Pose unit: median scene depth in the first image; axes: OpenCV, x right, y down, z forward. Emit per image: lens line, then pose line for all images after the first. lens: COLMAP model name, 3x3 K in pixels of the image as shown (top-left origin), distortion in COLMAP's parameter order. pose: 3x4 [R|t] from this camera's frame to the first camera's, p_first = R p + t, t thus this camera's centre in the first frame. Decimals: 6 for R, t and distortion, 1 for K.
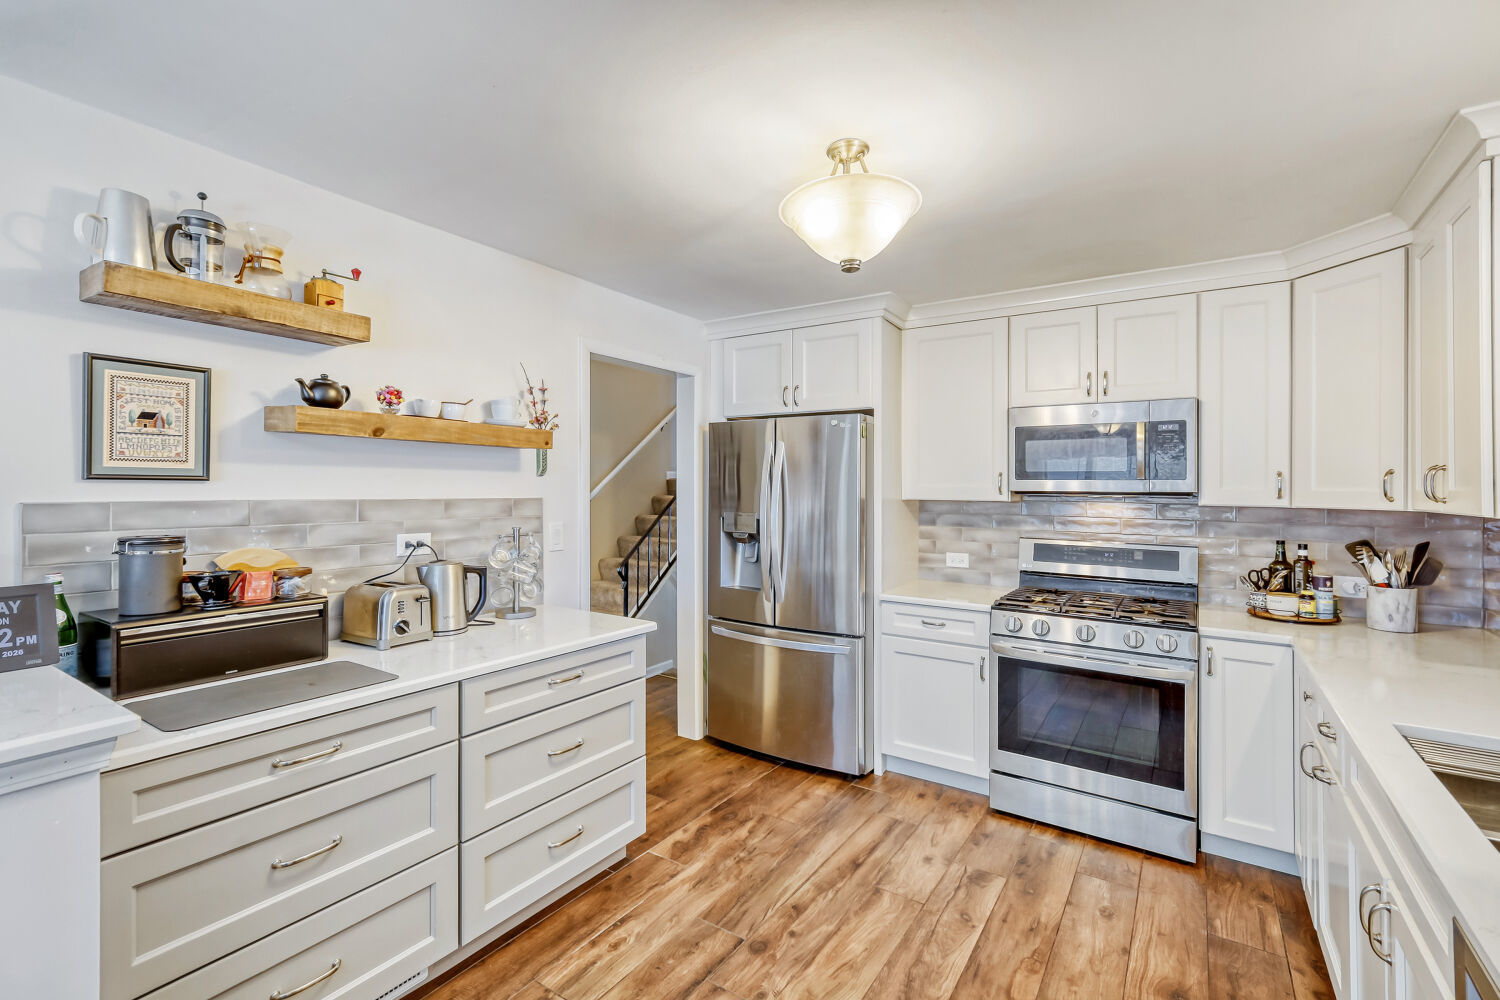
lens RADIAL K [[653.8, 0, 779.9], [0, 653.8, 488.7], [0, 0, 1]] dist [0.011654, 0.000659]
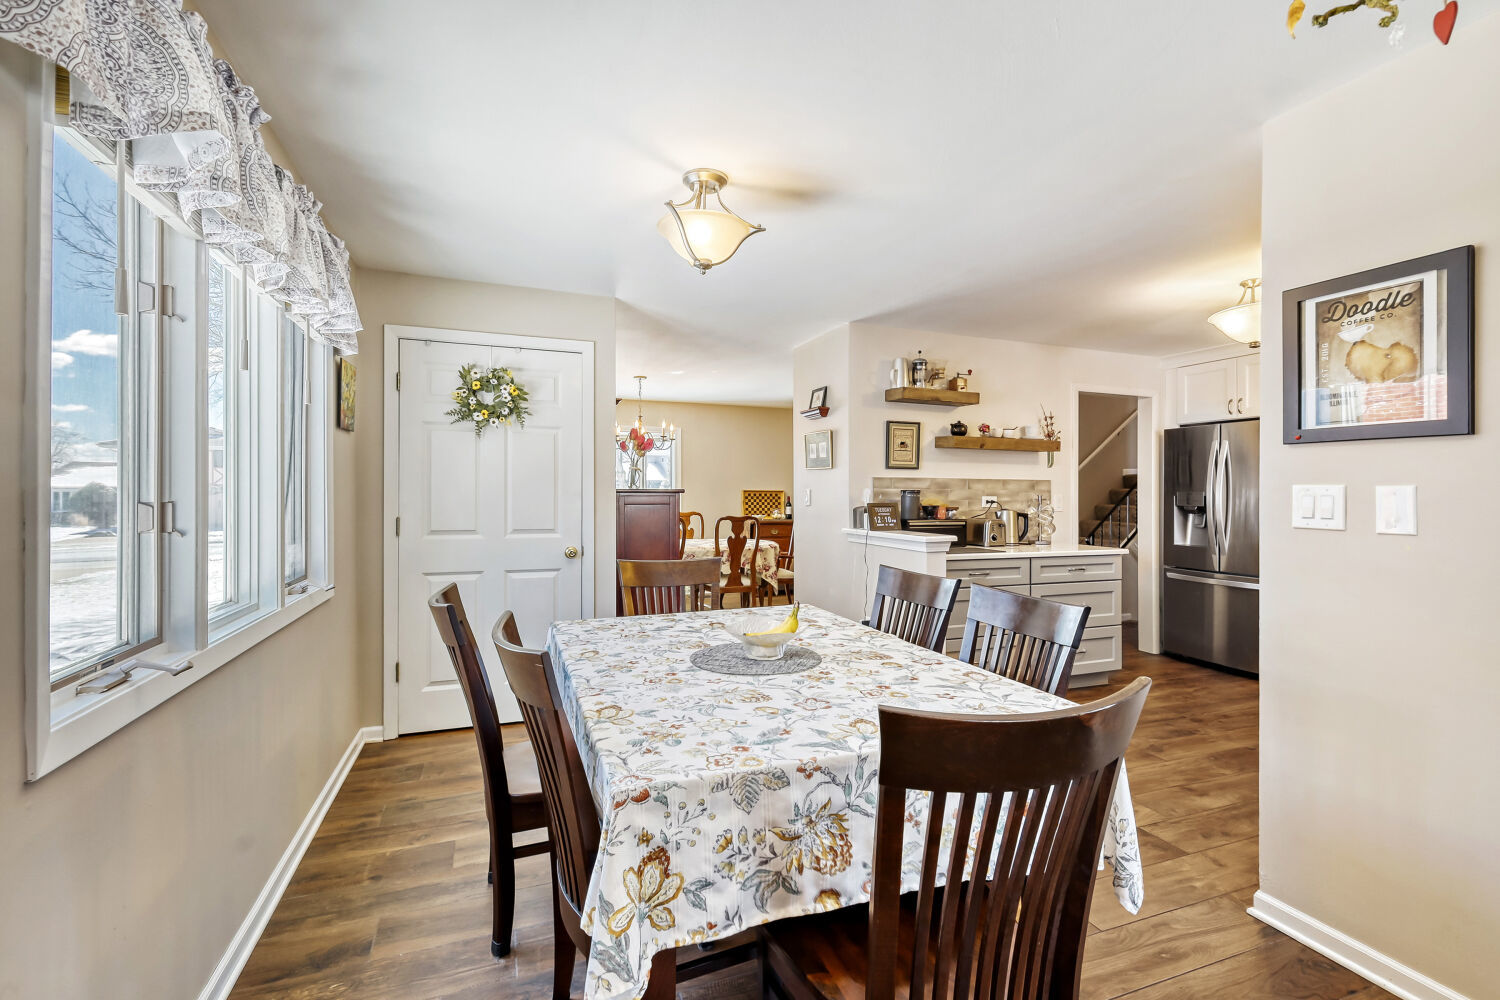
lens RADIAL K [[653.8, 0, 758.7], [0, 653.8, 493.2], [0, 0, 1]] dist [0.011654, 0.000659]
pose [[0.789552, 0.001159, -0.613683, 0.095501], [-0.004249, 0.999985, -0.003579, 0.062171], [0.613669, 0.005433, 0.789545, -0.891782]]
